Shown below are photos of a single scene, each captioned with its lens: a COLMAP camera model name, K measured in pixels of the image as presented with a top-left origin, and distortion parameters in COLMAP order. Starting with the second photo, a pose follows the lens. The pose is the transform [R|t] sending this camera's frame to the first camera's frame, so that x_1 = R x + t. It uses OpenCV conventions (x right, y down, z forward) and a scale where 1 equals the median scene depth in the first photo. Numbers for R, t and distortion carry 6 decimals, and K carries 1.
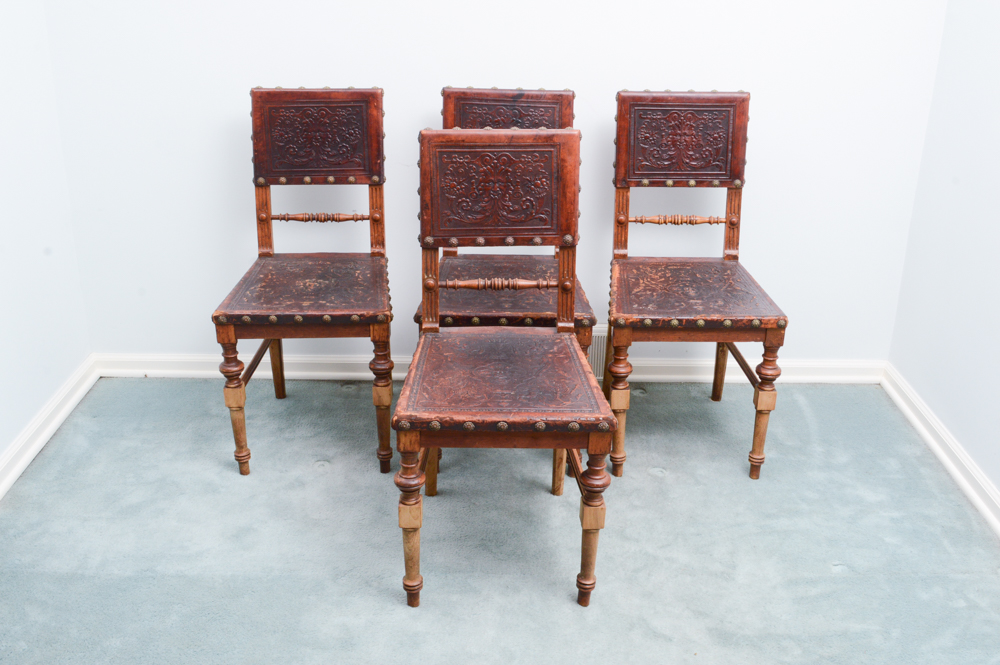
lens RADIAL K [[1019.1, 0, 500.0], [0, 1019.1, 332.5], [0, 0, 1]] dist [-0.059461, -0.006296]
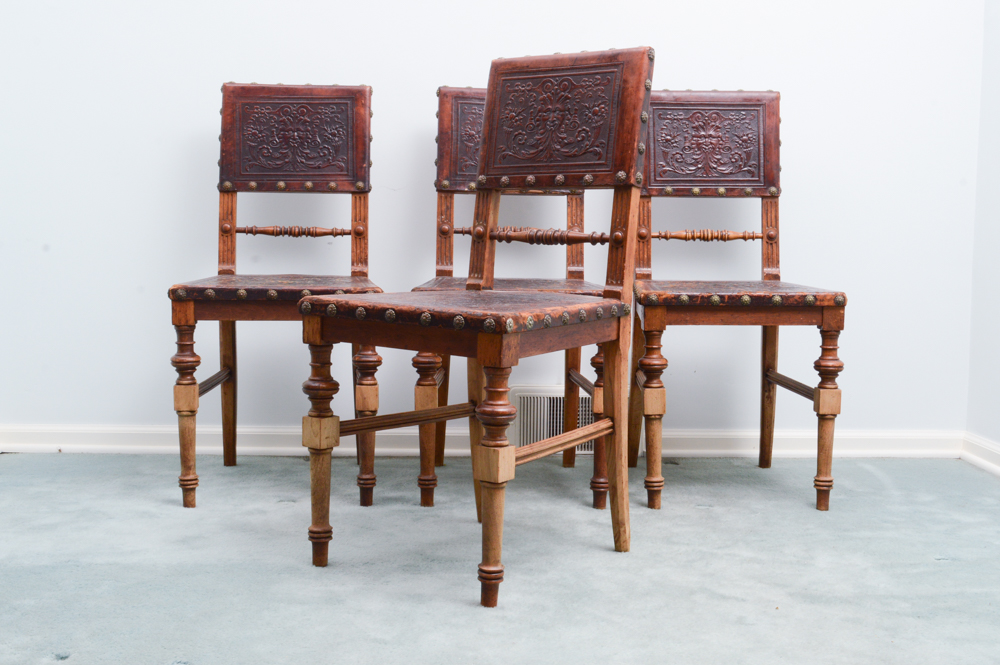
lens RADIAL K [[1265.3, 0, 500.0], [0, 1265.3, 332.5], [0, 0, 1]] dist [-0.028985, -0.027802]
pose [[0.999264, 0.000864, 0.038342, -0.044626], [0.011052, 0.950847, -0.309464, 0.308564], [-0.036725, 0.309661, 0.950138, 0.006206]]
